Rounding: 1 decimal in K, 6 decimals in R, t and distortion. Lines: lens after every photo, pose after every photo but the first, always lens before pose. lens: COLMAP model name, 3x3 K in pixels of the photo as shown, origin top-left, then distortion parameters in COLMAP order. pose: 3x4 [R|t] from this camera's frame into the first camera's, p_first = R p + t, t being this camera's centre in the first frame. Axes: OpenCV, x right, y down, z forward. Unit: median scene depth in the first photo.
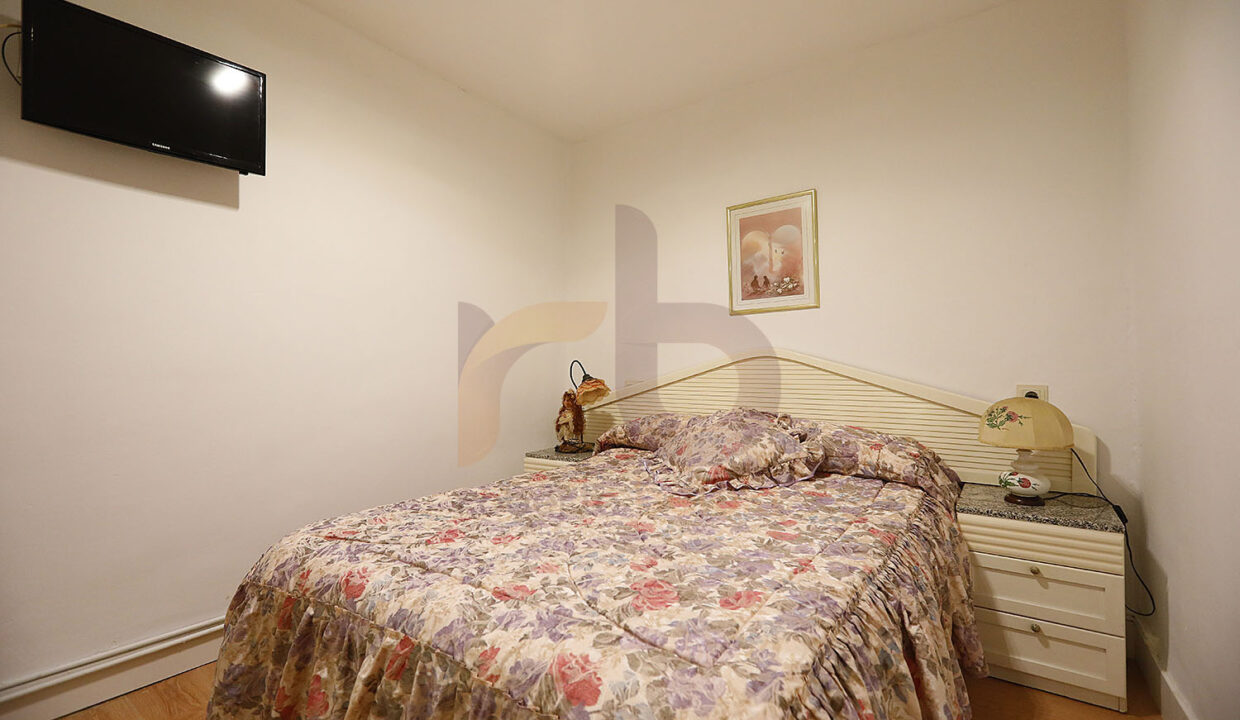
lens RADIAL K [[559.7, 0, 615.8], [0, 559.7, 365.7], [0, 0, 1]] dist [0.001916, 0.001034]
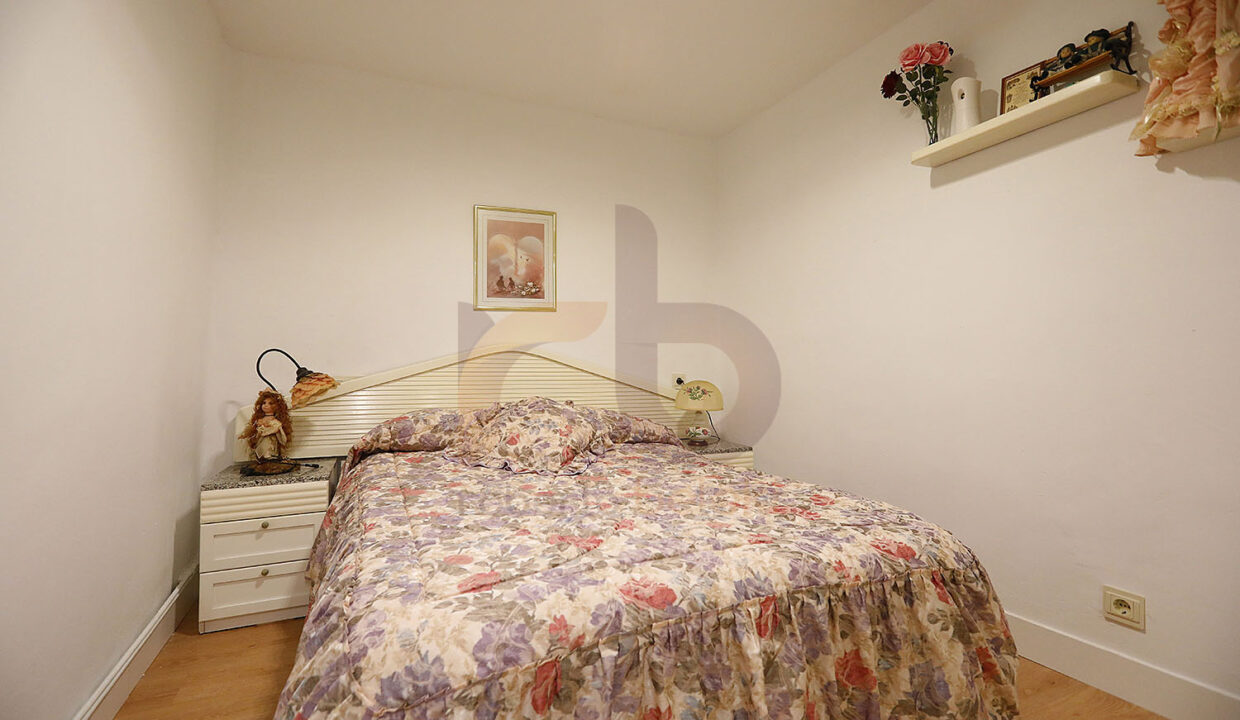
lens RADIAL K [[559.7, 0, 611.8], [0, 559.7, 357.0], [0, 0, 1]] dist [0.001916, 0.001034]
pose [[0.496321, 0.023695, 0.867815, -0.598339], [-0.004546, 0.999685, -0.024696, 0.021261], [-0.868127, 0.008312, 0.496273, 0.295186]]
